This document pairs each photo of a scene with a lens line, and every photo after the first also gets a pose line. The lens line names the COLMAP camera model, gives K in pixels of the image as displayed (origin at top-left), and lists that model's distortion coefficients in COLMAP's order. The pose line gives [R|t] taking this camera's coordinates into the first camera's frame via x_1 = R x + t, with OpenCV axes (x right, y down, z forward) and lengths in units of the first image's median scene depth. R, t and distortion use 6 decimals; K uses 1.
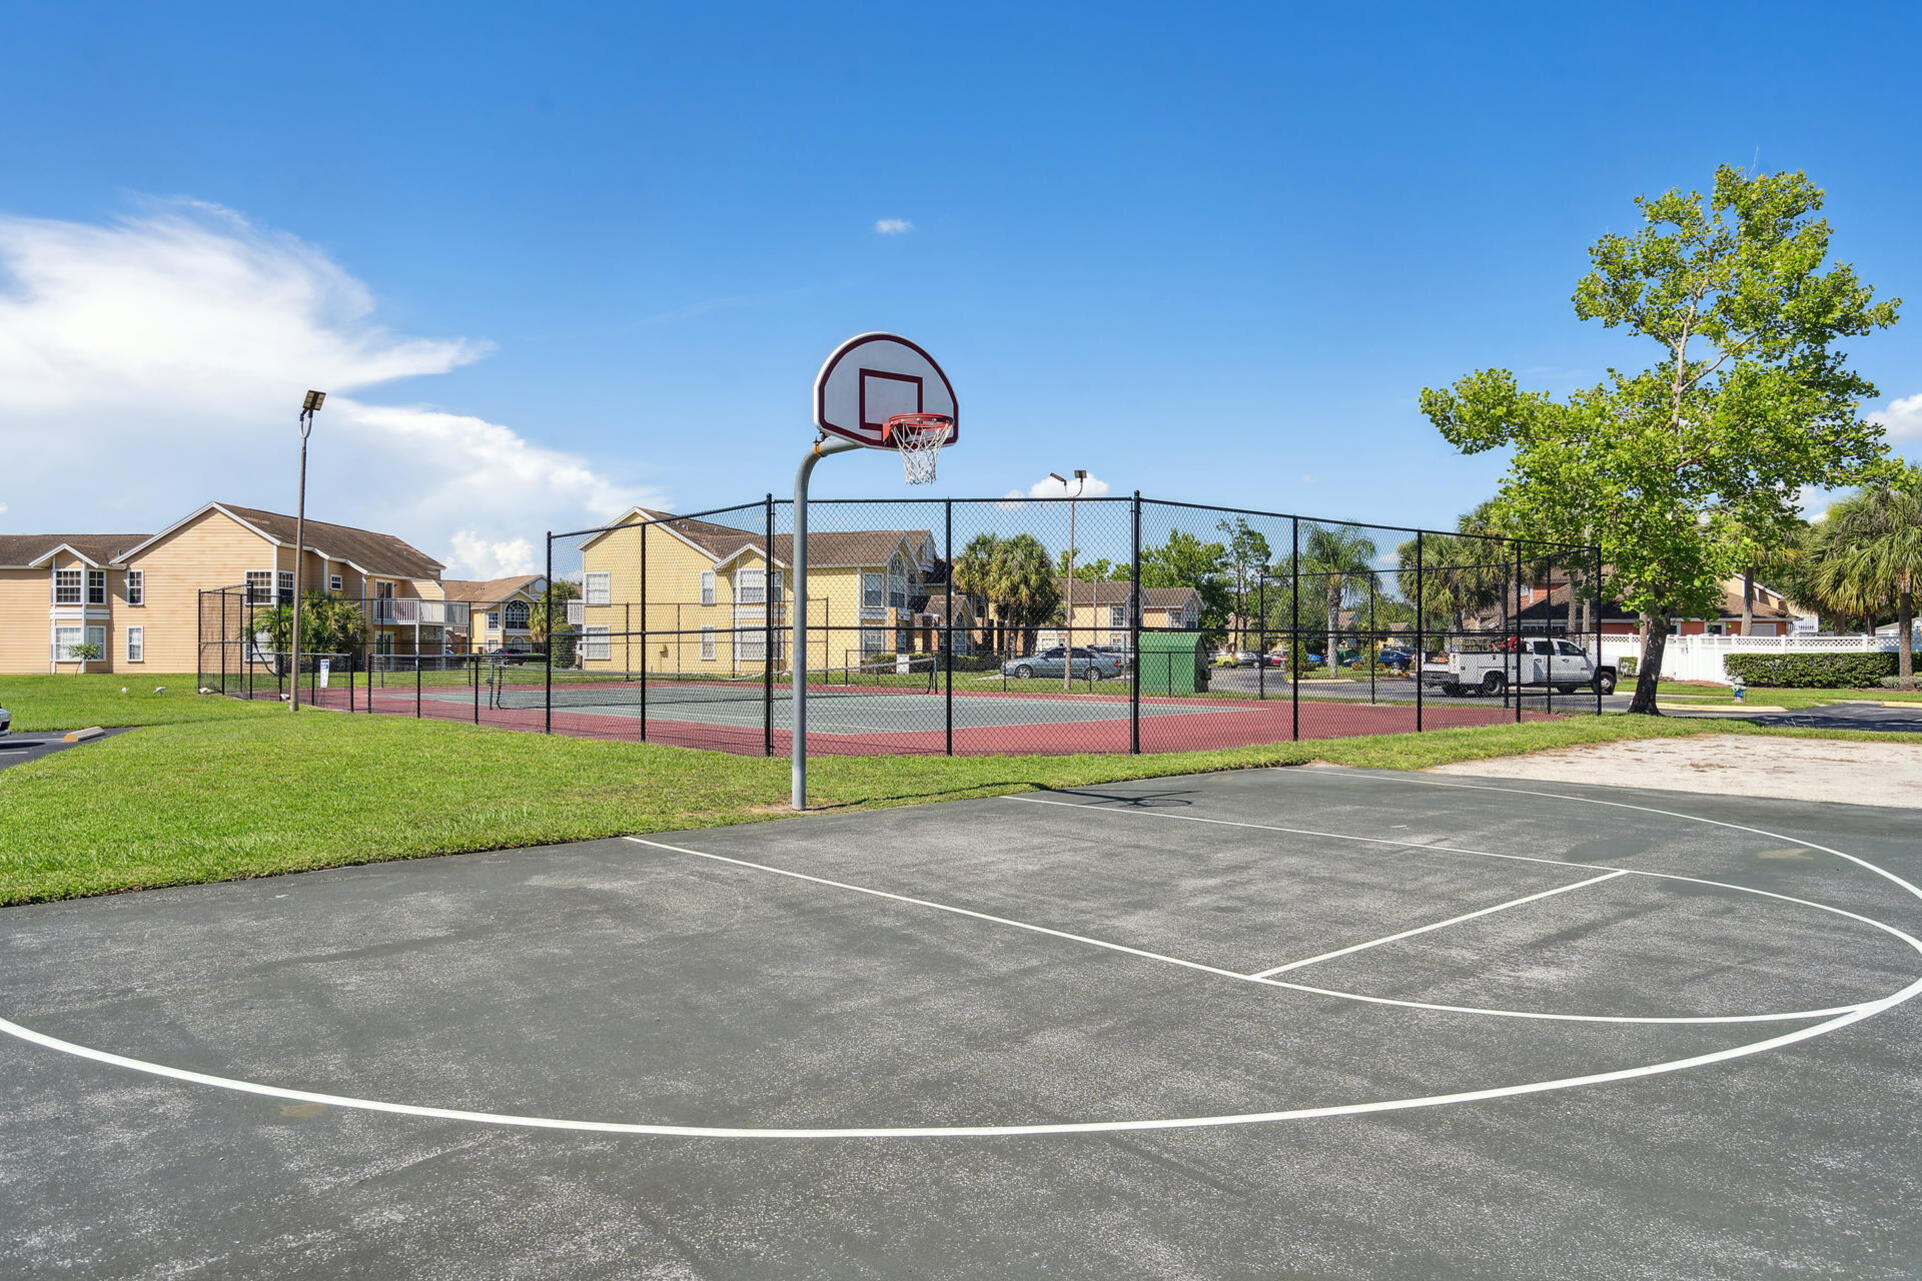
lens RADIAL K [[1294.2, 0, 960.6], [0, 1294.2, 593.9], [0, 0, 1]] dist [-0.000875, -0.000257]
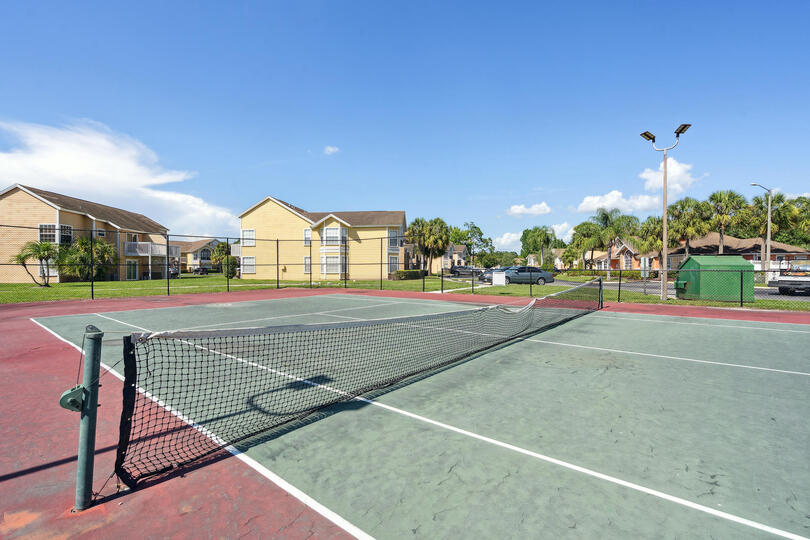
lens RADIAL K [[373.7, 0, 401.9], [0, 373.7, 262.6], [0, 0, 1]] dist [-0.000975, 0.000519]
pose [[0.988409, -0.000761, 0.151812, -0.119017], [-0.003822, 0.999546, 0.029893, 0.014302], [-0.151765, -0.030127, 0.987957, 0.352142]]
